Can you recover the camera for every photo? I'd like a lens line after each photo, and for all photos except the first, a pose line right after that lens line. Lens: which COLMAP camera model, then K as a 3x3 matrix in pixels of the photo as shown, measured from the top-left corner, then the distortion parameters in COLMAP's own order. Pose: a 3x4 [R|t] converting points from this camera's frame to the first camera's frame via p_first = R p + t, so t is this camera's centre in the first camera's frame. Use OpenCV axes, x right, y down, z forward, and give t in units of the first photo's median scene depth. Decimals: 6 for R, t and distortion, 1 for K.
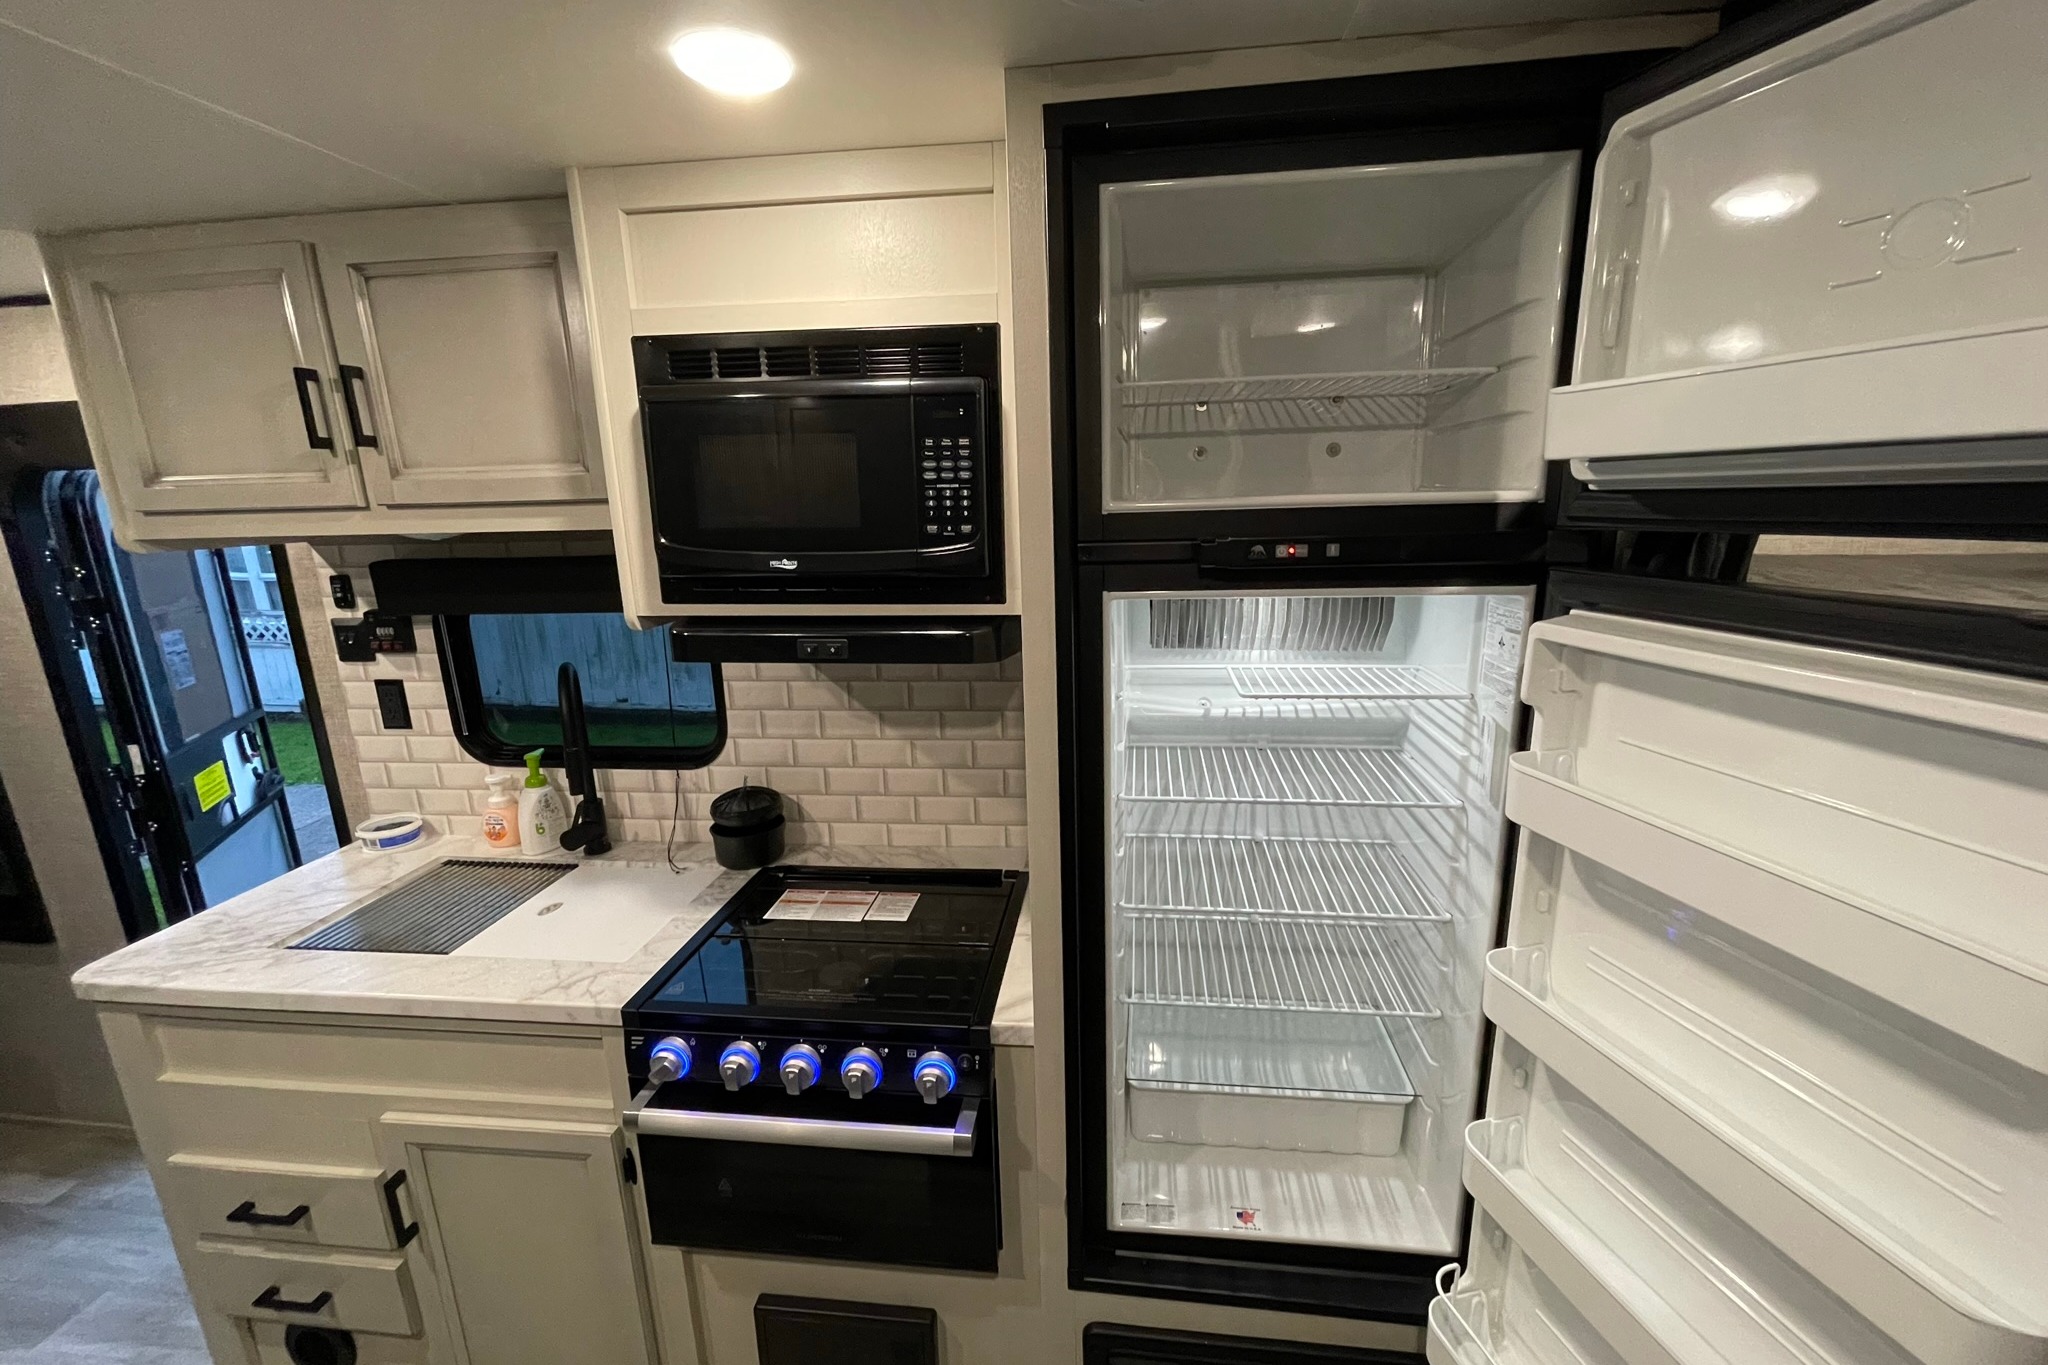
lens RADIAL K [[826.9, 0, 1041.6], [0, 826.9, 683.4], [0, 0, 1]] dist [-0.007258, 0.001838]
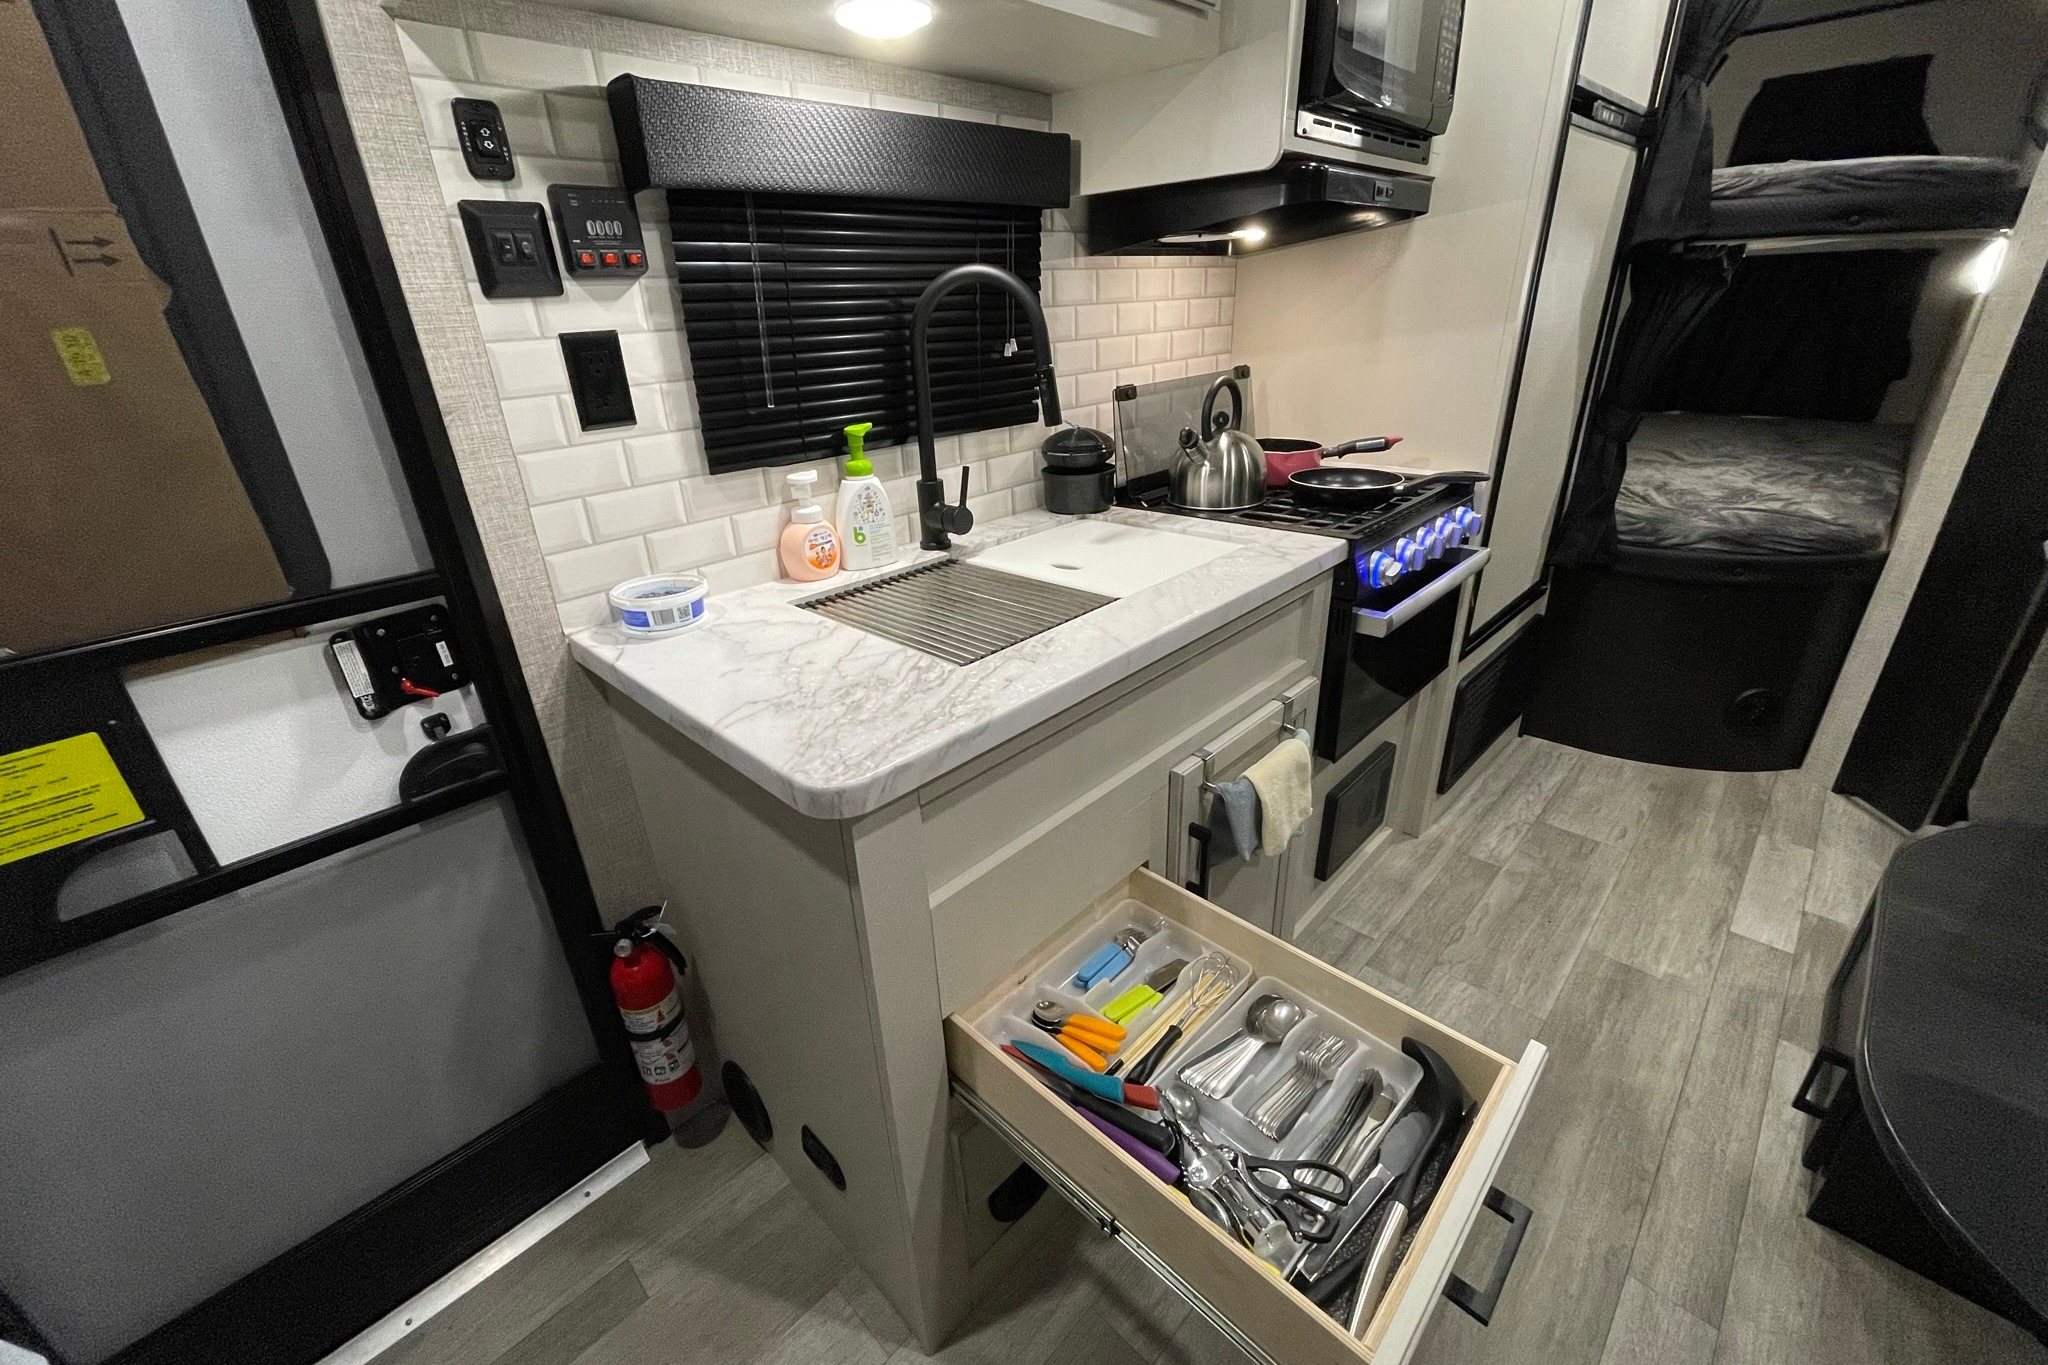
lens RADIAL K [[826.9, 0, 1013.2], [0, 826.9, 672.6], [0, 0, 1]] dist [-0.007258, 0.001838]
pose [[0.623051, -0.325979, 0.711017, -1.104995], [0.207849, 0.945336, 0.251272, 0.134265], [-0.754059, -0.008771, 0.656748, 0.427103]]
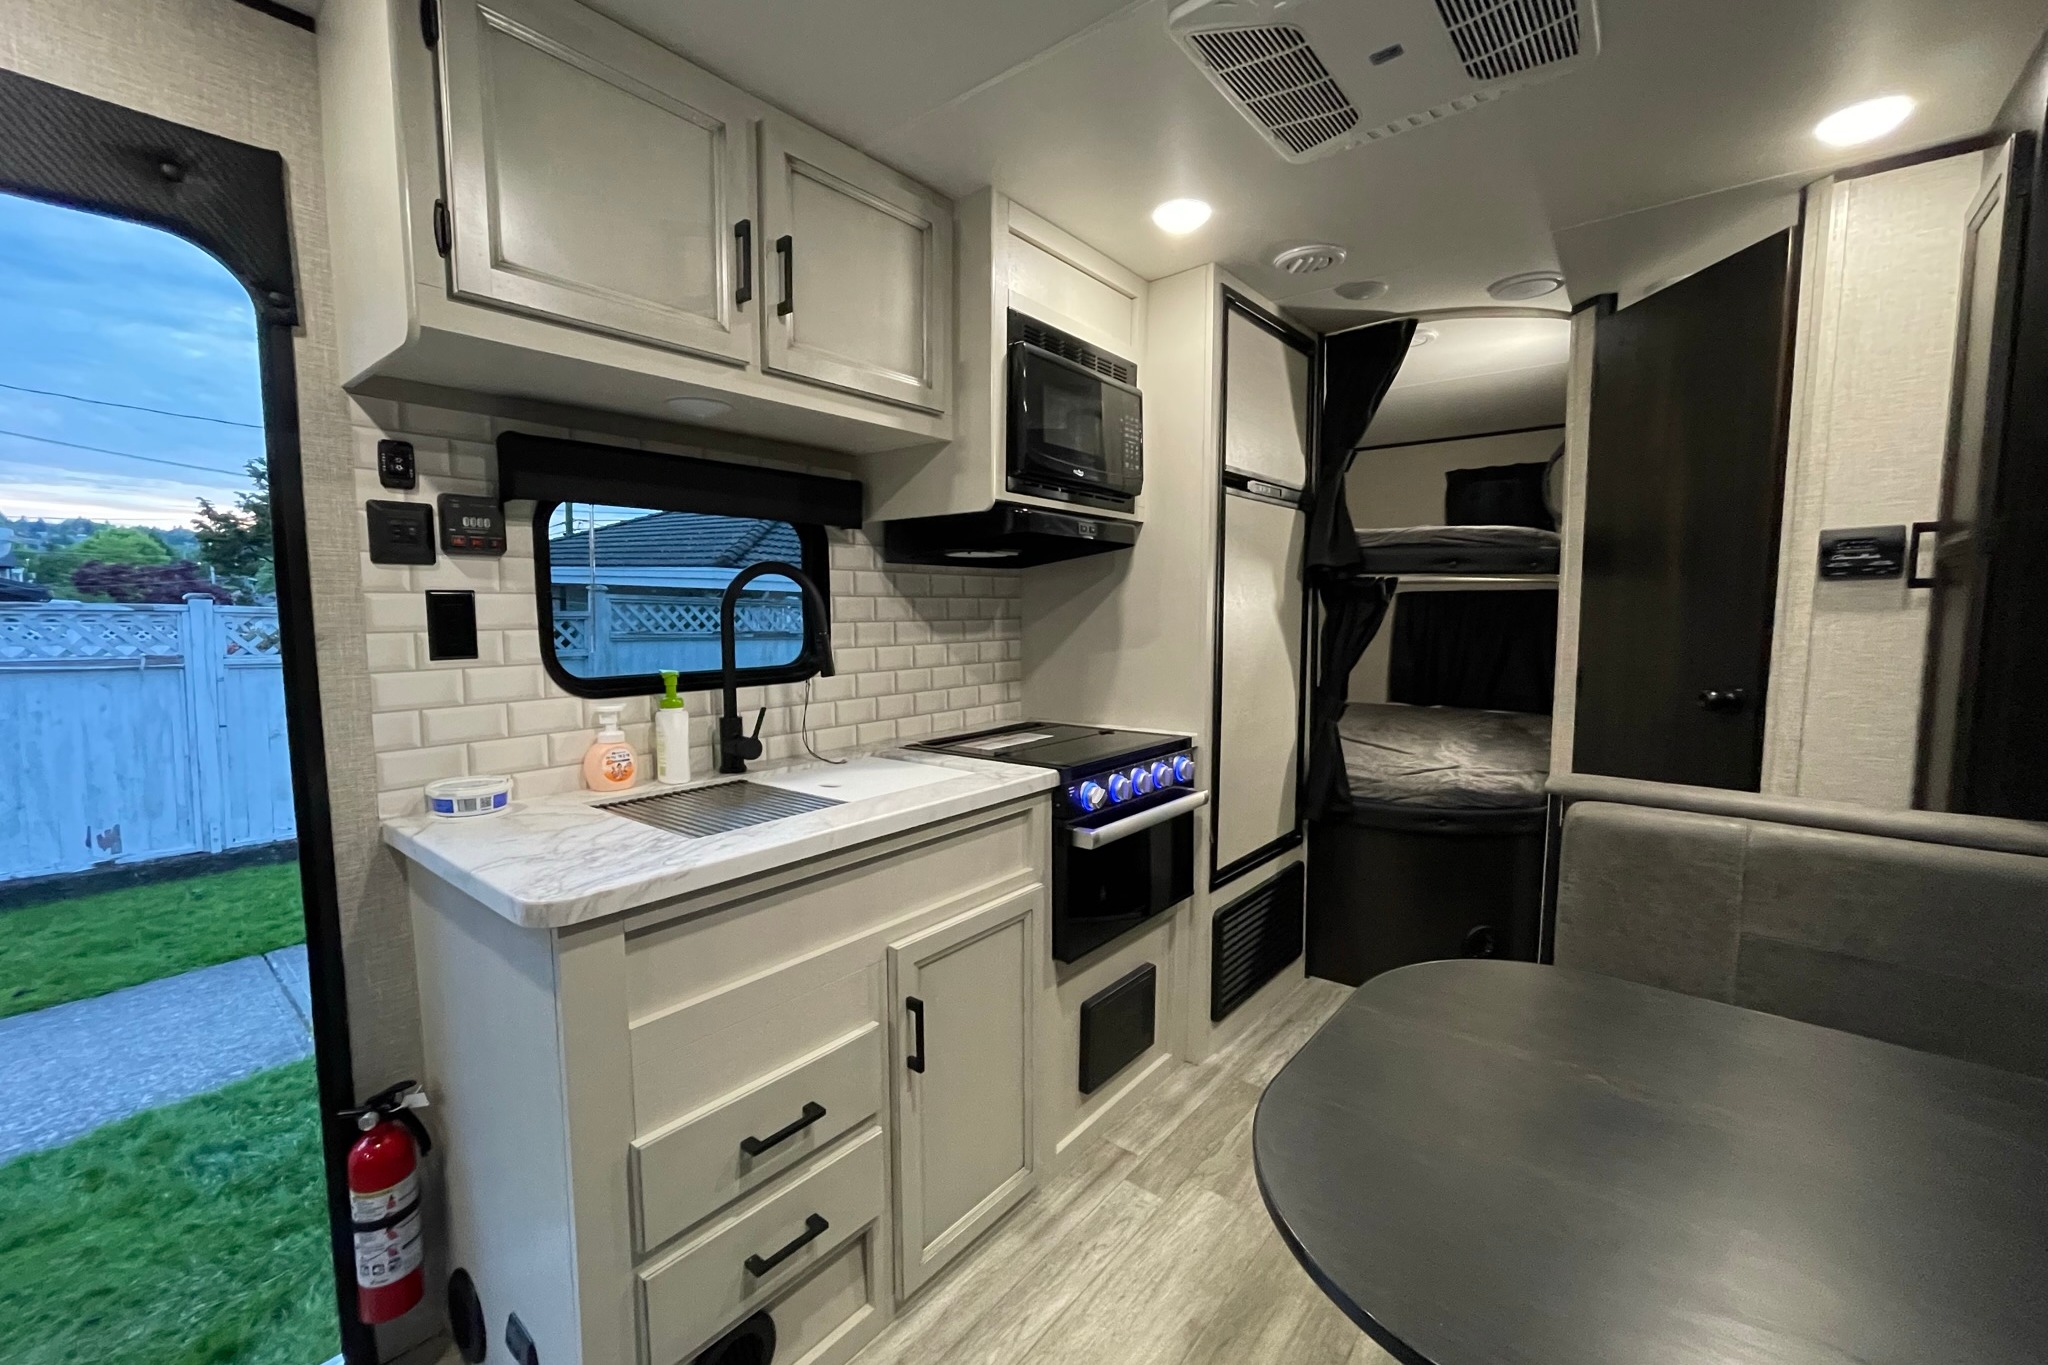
lens RADIAL K [[826.9, 0, 1012.8], [0, 826.9, 686.0], [0, 0, 1]] dist [-0.007258, 0.001838]
pose [[0.557480, -0.056960, 0.828234, -1.155216], [0.181369, 0.981901, -0.054551, 0.217623], [-0.810136, 0.180628, 0.557721, 0.189600]]
